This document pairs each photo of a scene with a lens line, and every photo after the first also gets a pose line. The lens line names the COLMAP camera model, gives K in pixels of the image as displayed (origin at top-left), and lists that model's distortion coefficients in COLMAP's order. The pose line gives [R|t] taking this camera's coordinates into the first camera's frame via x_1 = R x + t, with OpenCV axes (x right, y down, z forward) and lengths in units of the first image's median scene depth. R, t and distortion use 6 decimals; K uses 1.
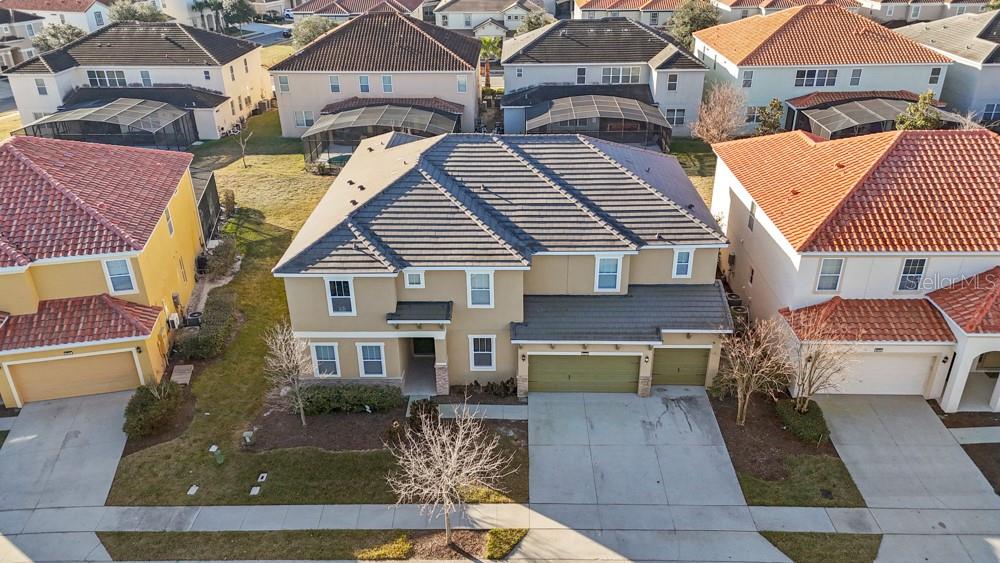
lens RADIAL K [[734.2, 0, 500.0], [0, 734.2, 281.5], [0, 0, 1]] dist [0.078783, -0.069096]
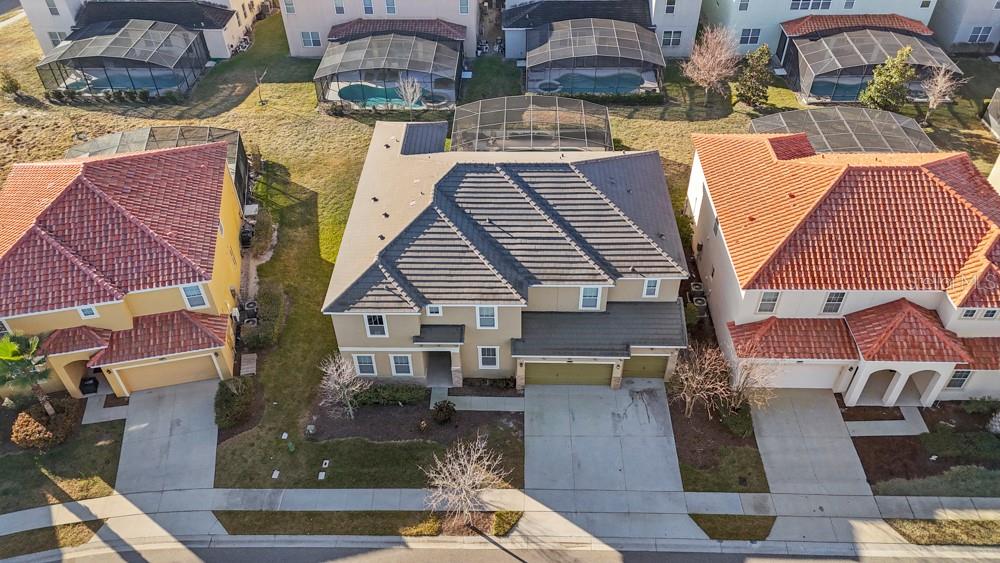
lens RADIAL K [[734.2, 0, 500.0], [0, 734.2, 281.5], [0, 0, 1]] dist [0.078783, -0.069096]
pose [[1.000000, -0.000807, -0.000413, -0.003948], [0.000887, 0.965093, 0.261907, -0.366235], [0.000187, -0.261907, 0.965093, -0.185488]]
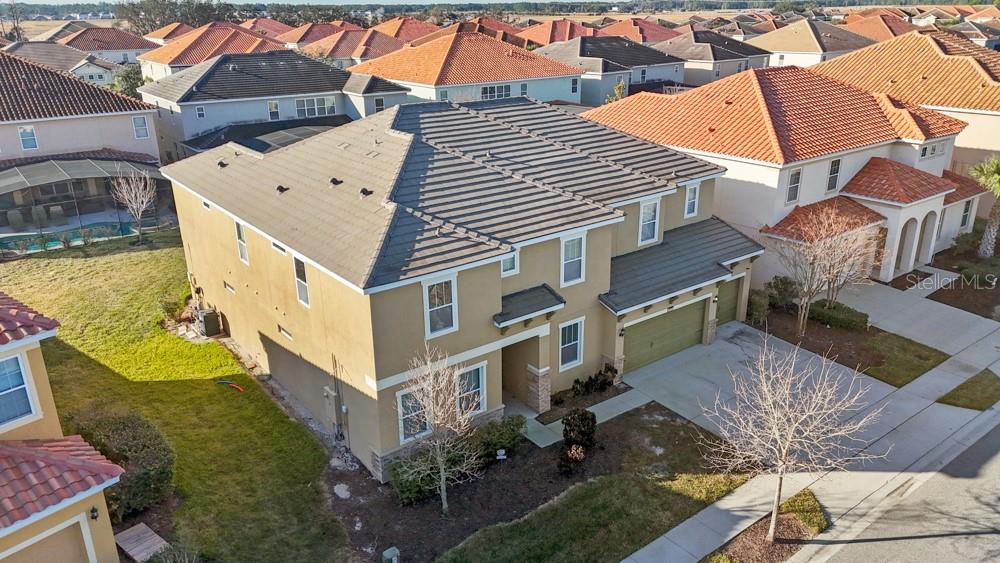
lens RADIAL K [[734.2, 0, 500.0], [0, 734.2, 281.5], [0, 0, 1]] dist [0.078783, -0.069096]
pose [[0.779378, -0.216525, 0.587952, -0.551470], [0.283113, 0.958830, -0.022181, 0.028060], [-0.558943, 0.183745, 0.808592, 0.391628]]
